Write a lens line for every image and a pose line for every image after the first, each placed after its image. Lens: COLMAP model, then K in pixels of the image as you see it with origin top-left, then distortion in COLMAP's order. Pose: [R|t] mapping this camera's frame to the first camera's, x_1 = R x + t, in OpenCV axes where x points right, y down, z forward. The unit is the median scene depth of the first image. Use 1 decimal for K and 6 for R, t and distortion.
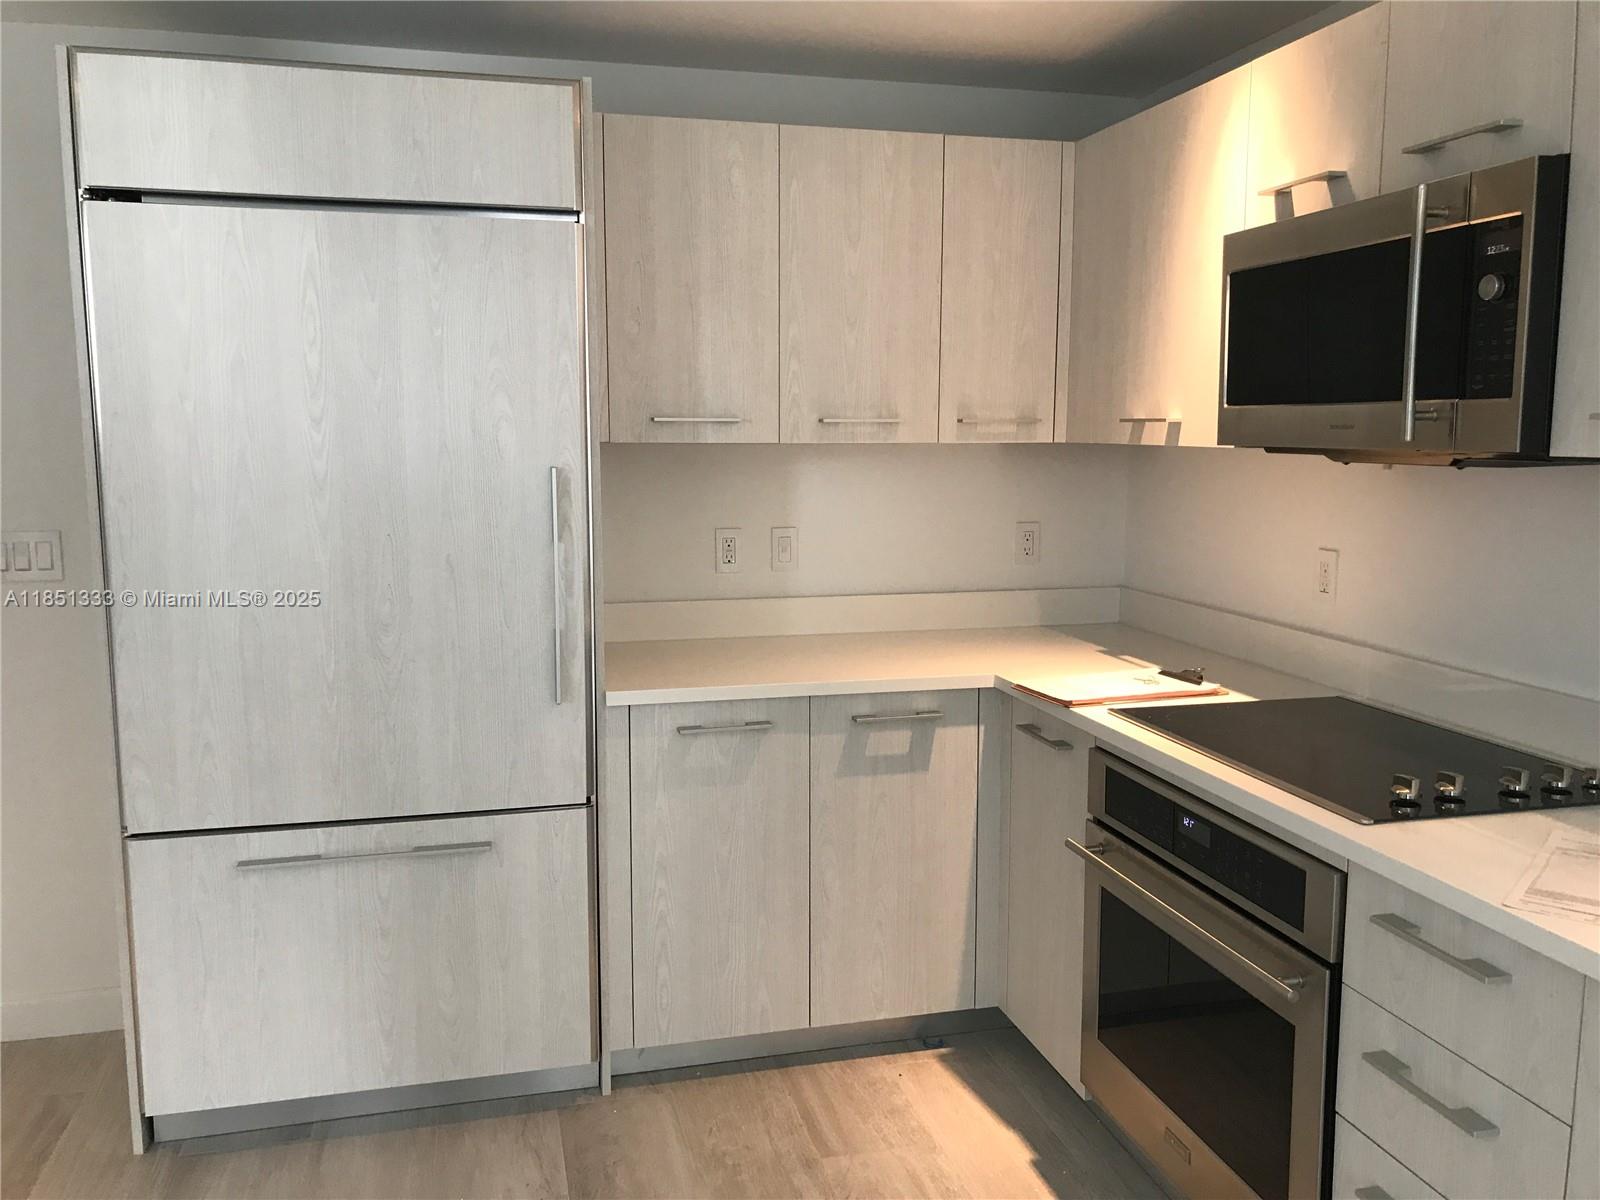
lens RADIAL K [[1321.5, 0, 795.7], [0, 1321.5, 603.7], [0, 0, 1]] dist [0.038857, -0.055357]
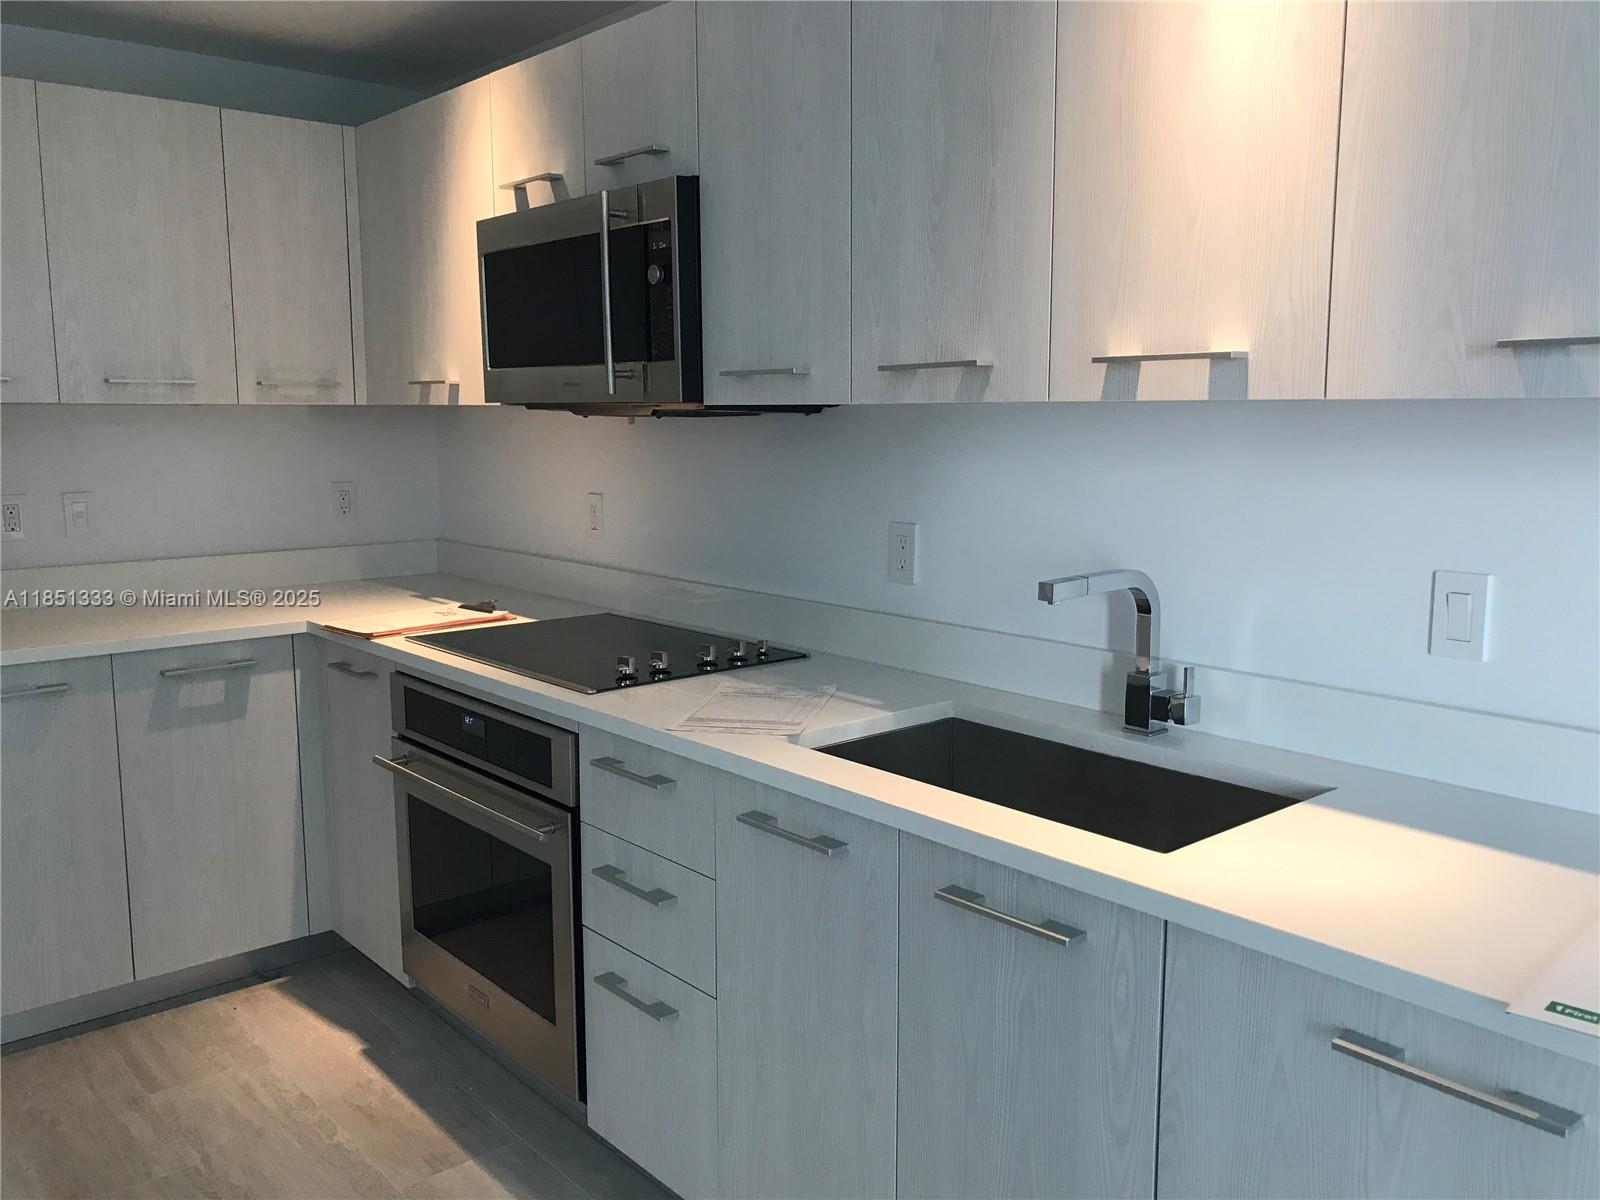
lens RADIAL K [[1321.5, 0, 808.2], [0, 1321.5, 594.8], [0, 0, 1]] dist [0.038857, -0.055357]
pose [[0.892452, -0.064295, 0.446537, 0.038134], [0.061466, 0.997892, 0.020836, 0.038924], [-0.446935, 0.008852, 0.894523, -0.152502]]
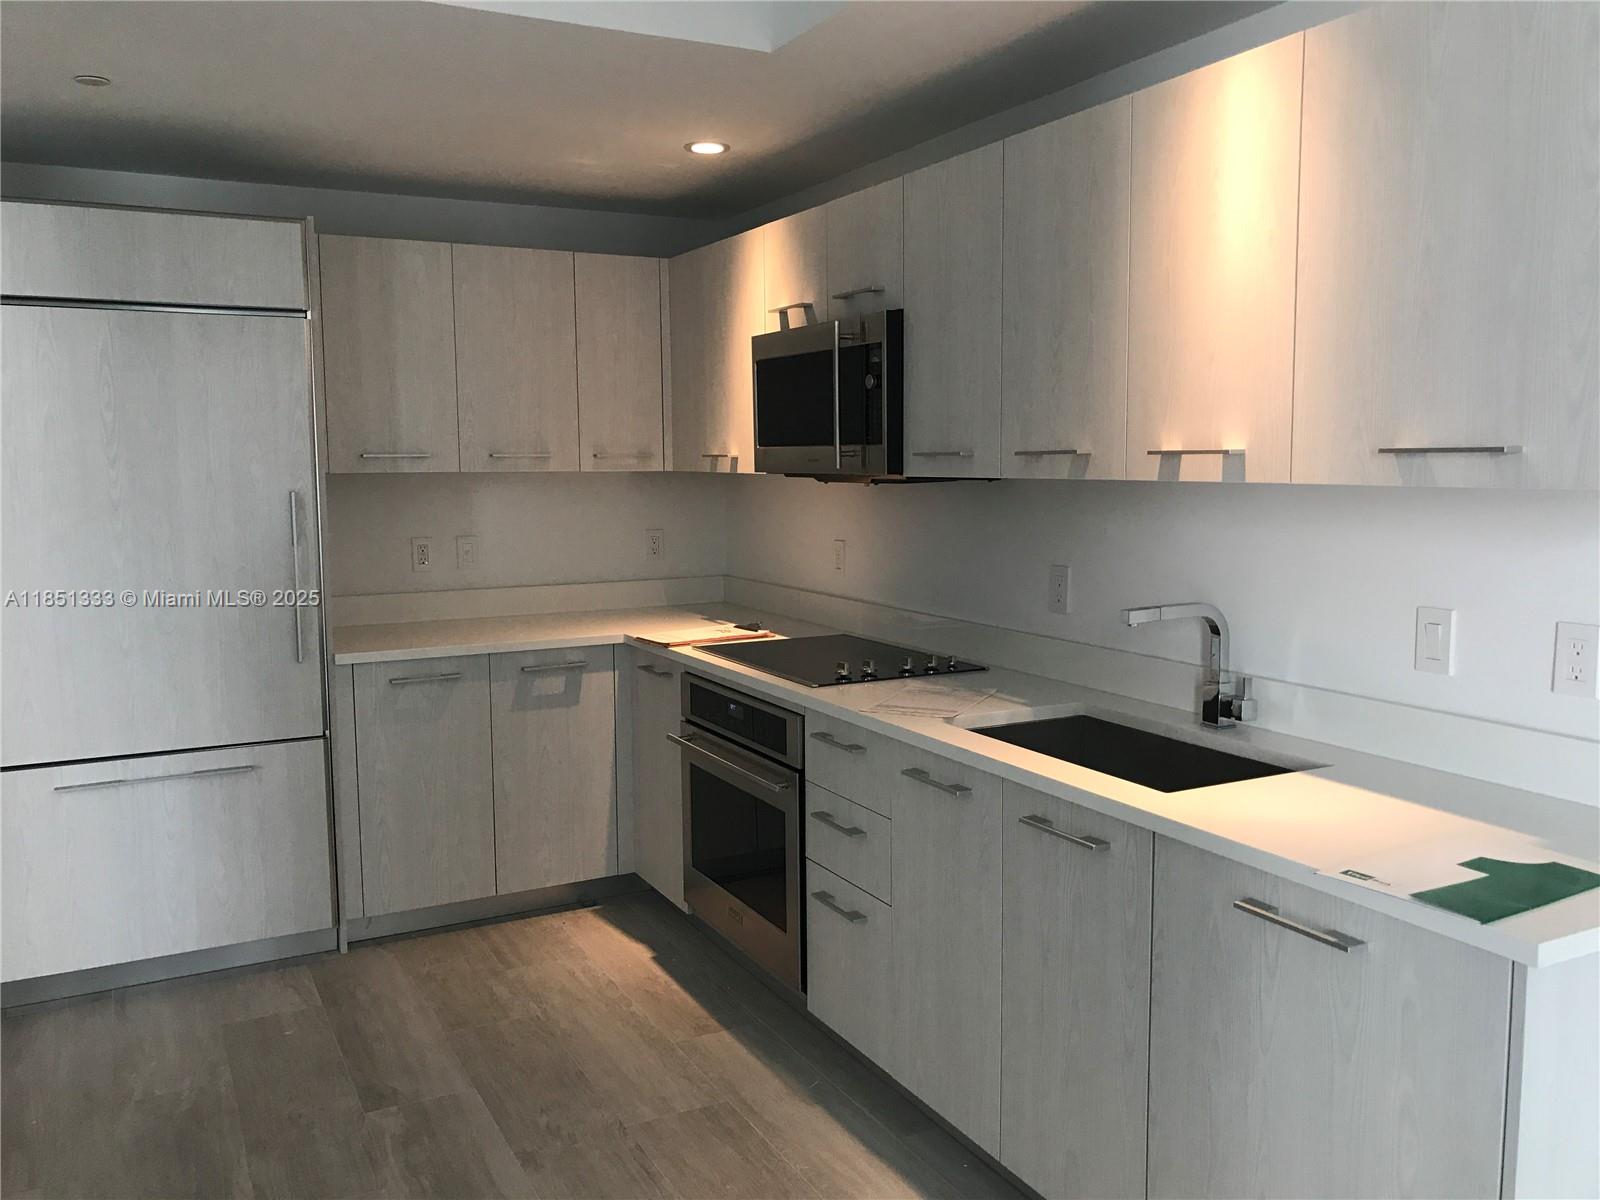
lens RADIAL K [[1321.5, 0, 799.4], [0, 1321.5, 594.2], [0, 0, 1]] dist [0.038857, -0.055357]
pose [[0.972299, -0.032860, 0.231421, 0.008538], [0.039202, 0.998970, -0.022857, 0.055485], [-0.230431, 0.031295, 0.972585, -0.462387]]
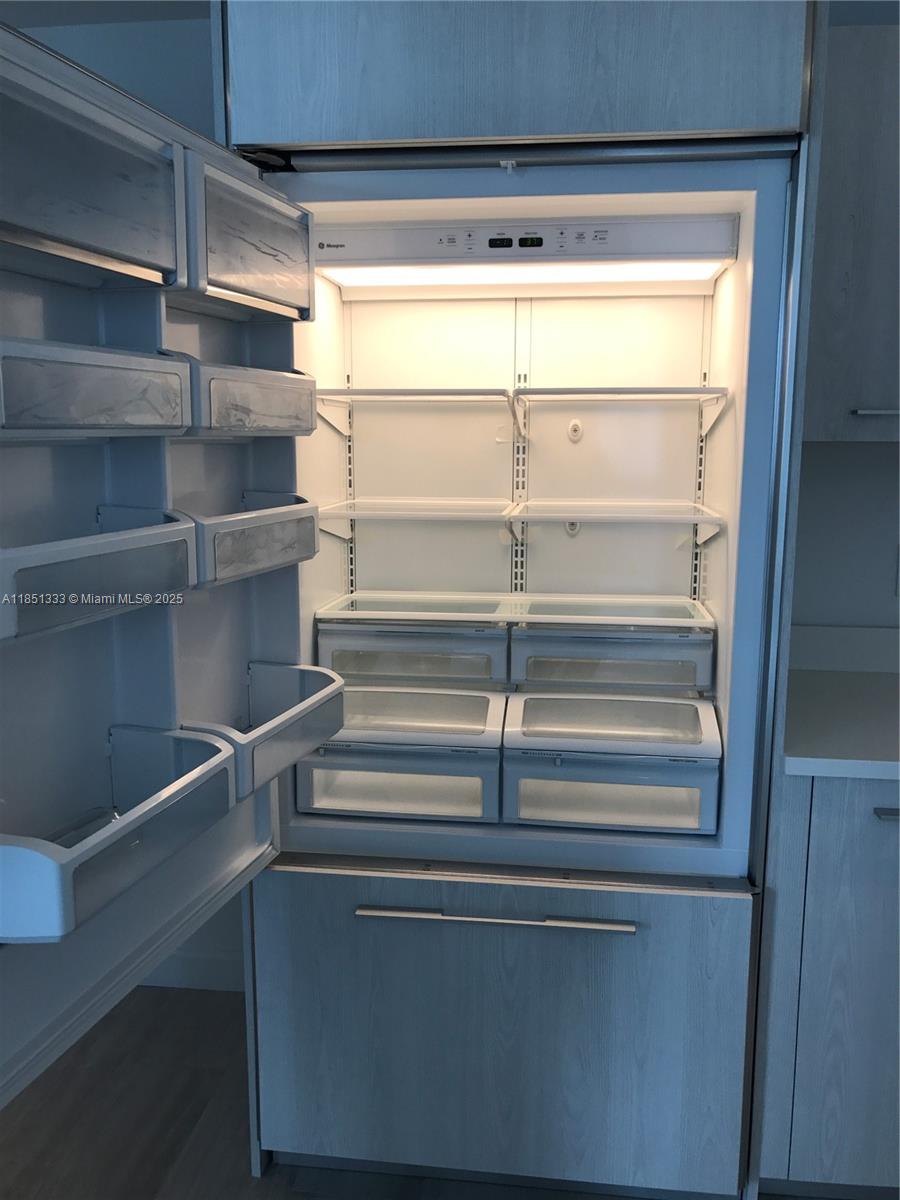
lens RADIAL K [[991.2, 0, 452.3], [0, 991.2, 595.8], [0, 0, 1]] dist [0.038857, -0.055357]
pose [[0.928662, 0.064400, -0.365294, -0.119041], [-0.049618, 0.997530, 0.049719, -0.050445], [0.367594, -0.028047, 0.929564, 0.376341]]
